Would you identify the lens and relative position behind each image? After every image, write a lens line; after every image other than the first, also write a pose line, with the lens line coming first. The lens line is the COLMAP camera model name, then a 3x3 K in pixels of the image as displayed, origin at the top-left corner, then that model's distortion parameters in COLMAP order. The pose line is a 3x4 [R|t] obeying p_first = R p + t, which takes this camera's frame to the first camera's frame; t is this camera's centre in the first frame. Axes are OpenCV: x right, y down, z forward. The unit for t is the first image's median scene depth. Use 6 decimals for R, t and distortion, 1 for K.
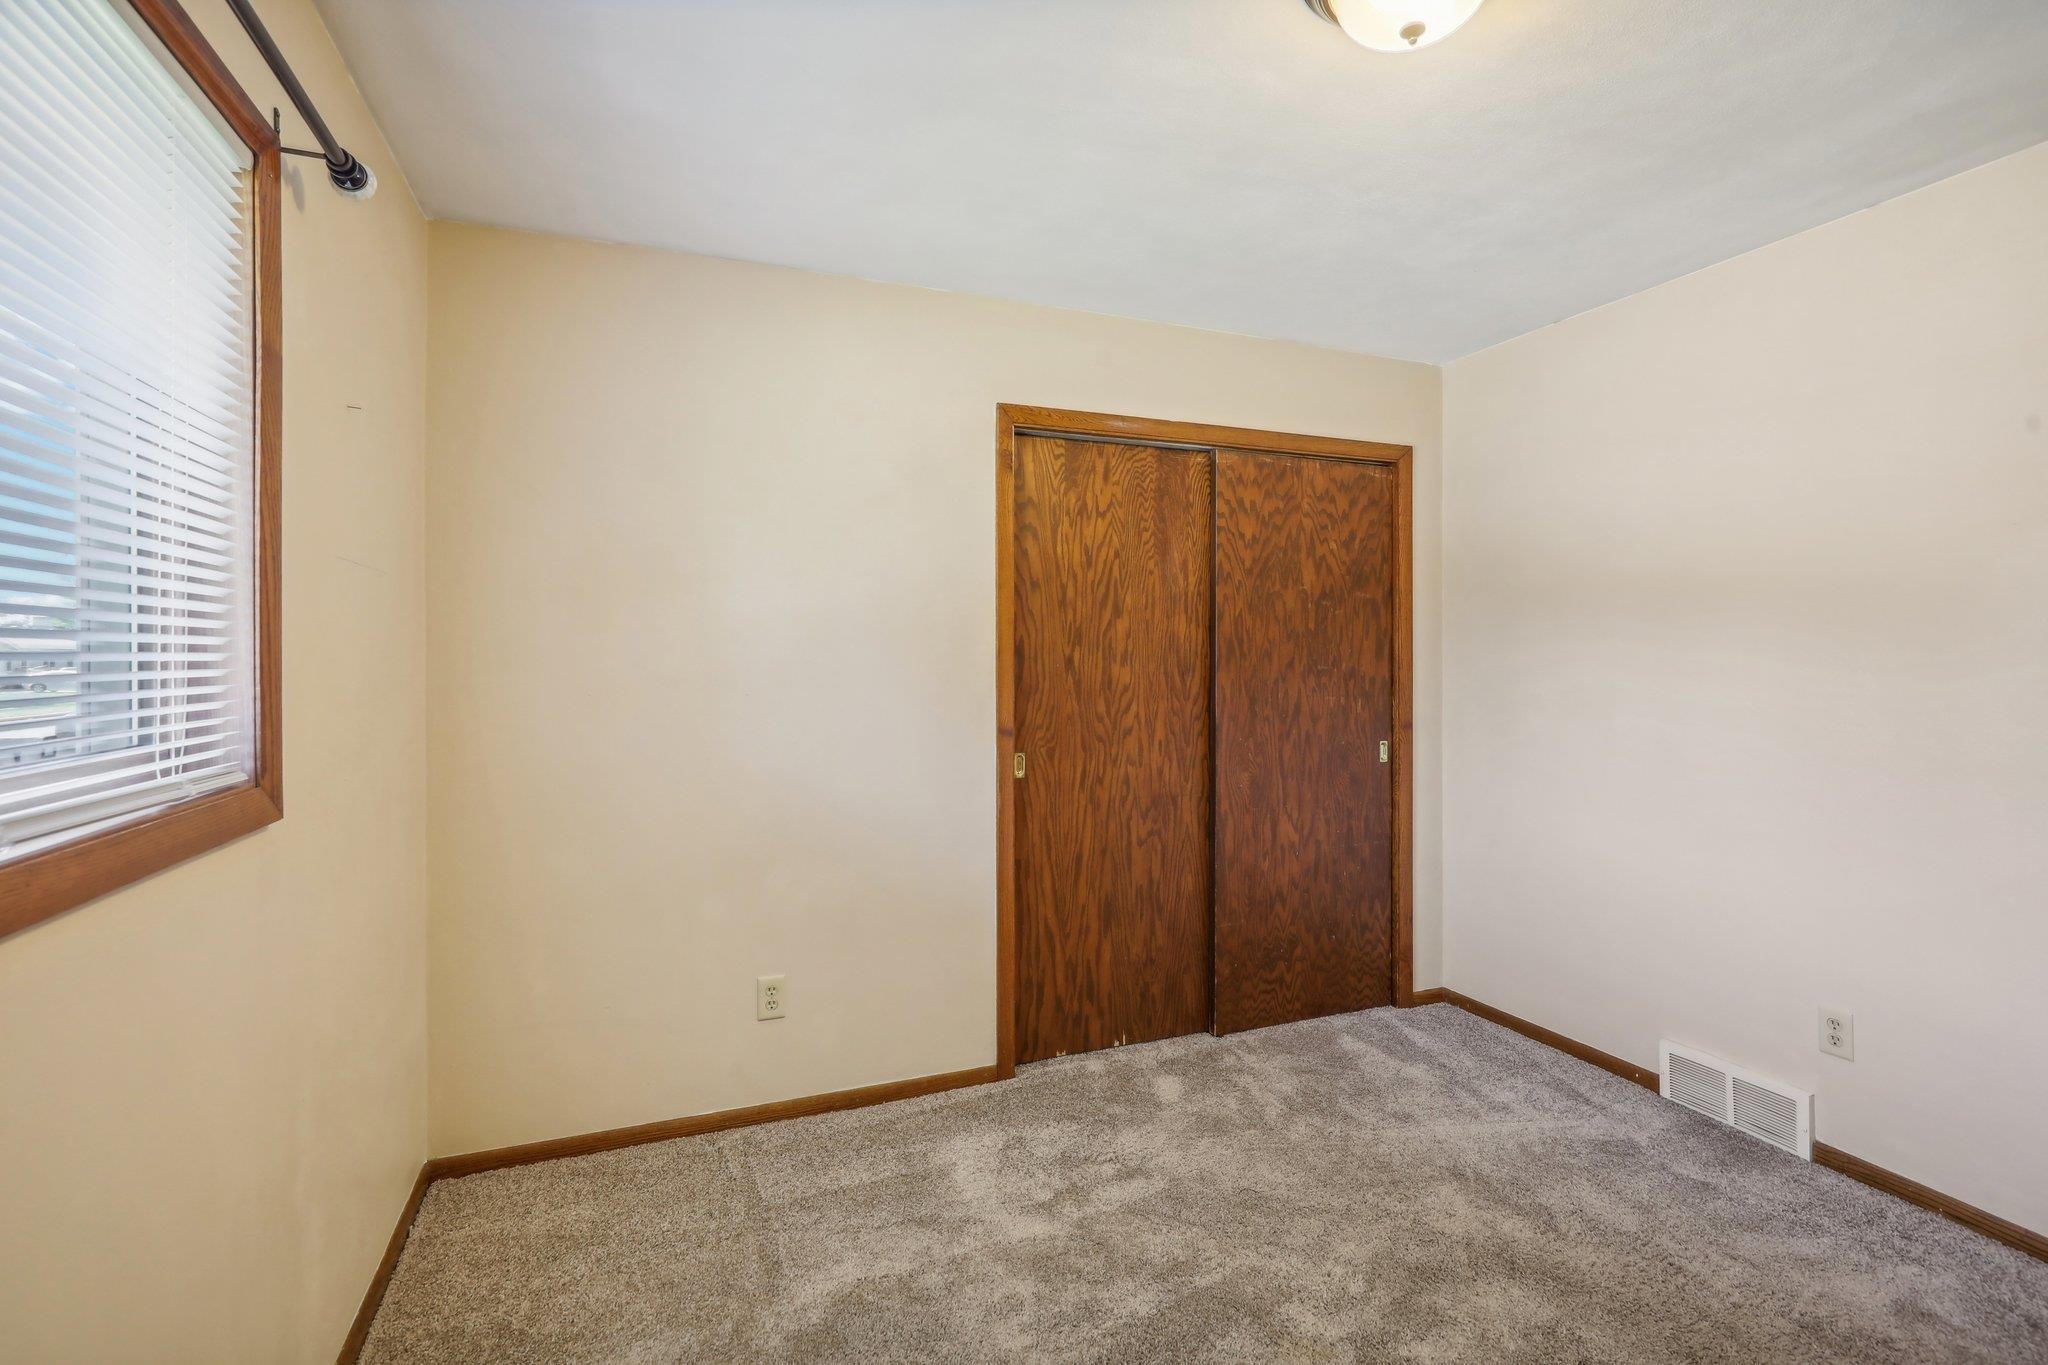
lens RADIAL K [[955.2, 0, 1051.9], [0, 955.2, 660.6], [0, 0, 1]] dist [-0.001384, 0.000062]
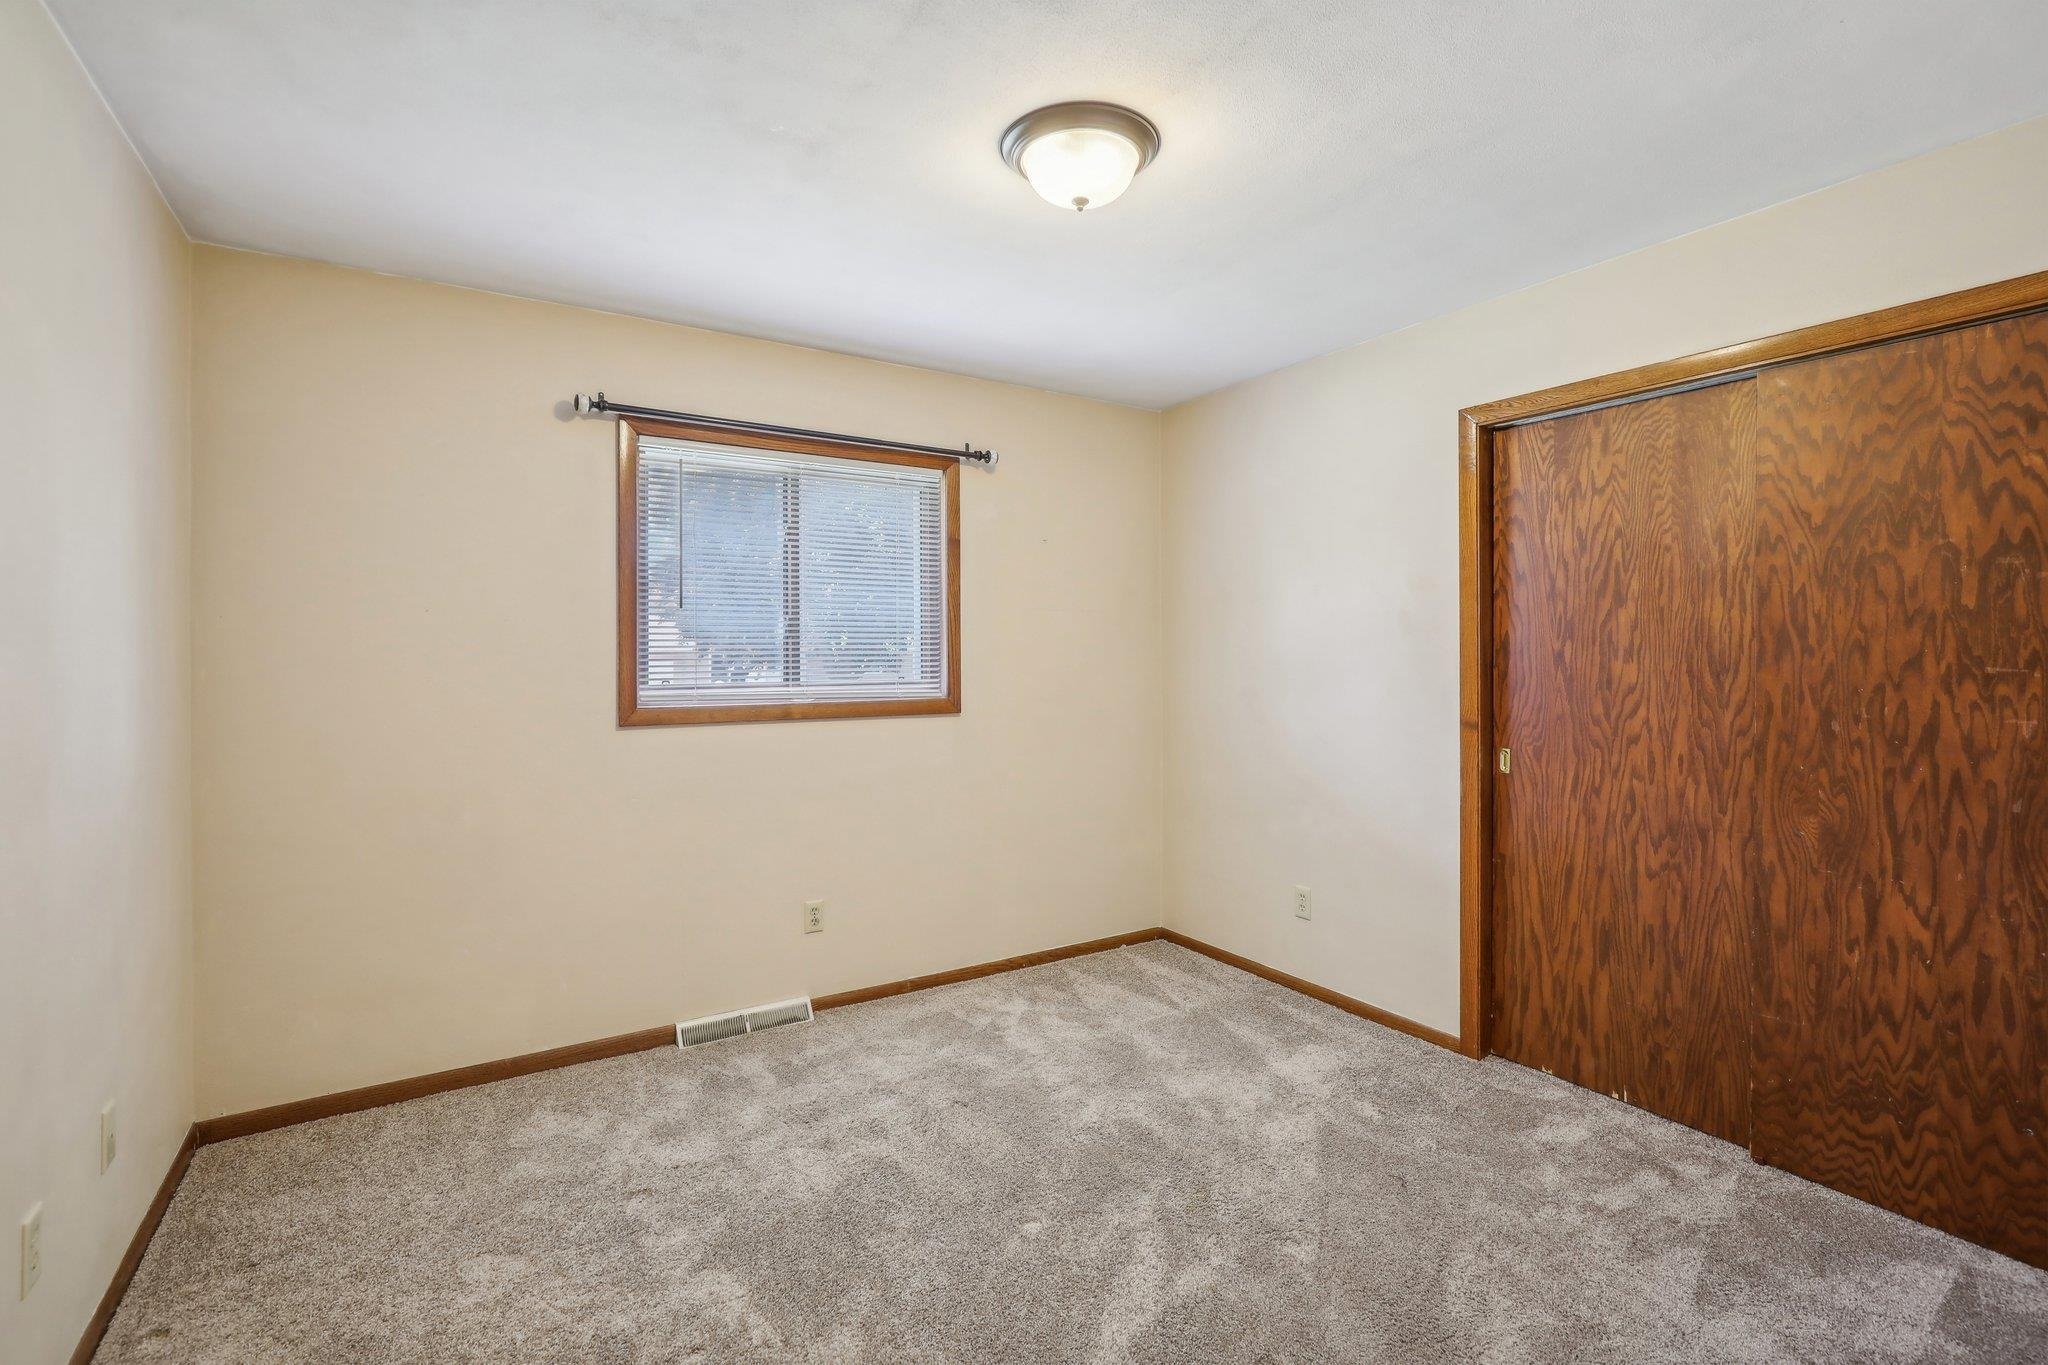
lens RADIAL K [[955.2, 0, 1051.9], [0, 955.2, 660.6], [0, 0, 1]] dist [-0.001384, 0.000062]
pose [[0.186922, 0.010691, -0.982317, 0.808123], [0.003051, 0.999930, 0.011463, -0.007421], [0.982370, -0.005139, 0.186876, 0.327395]]
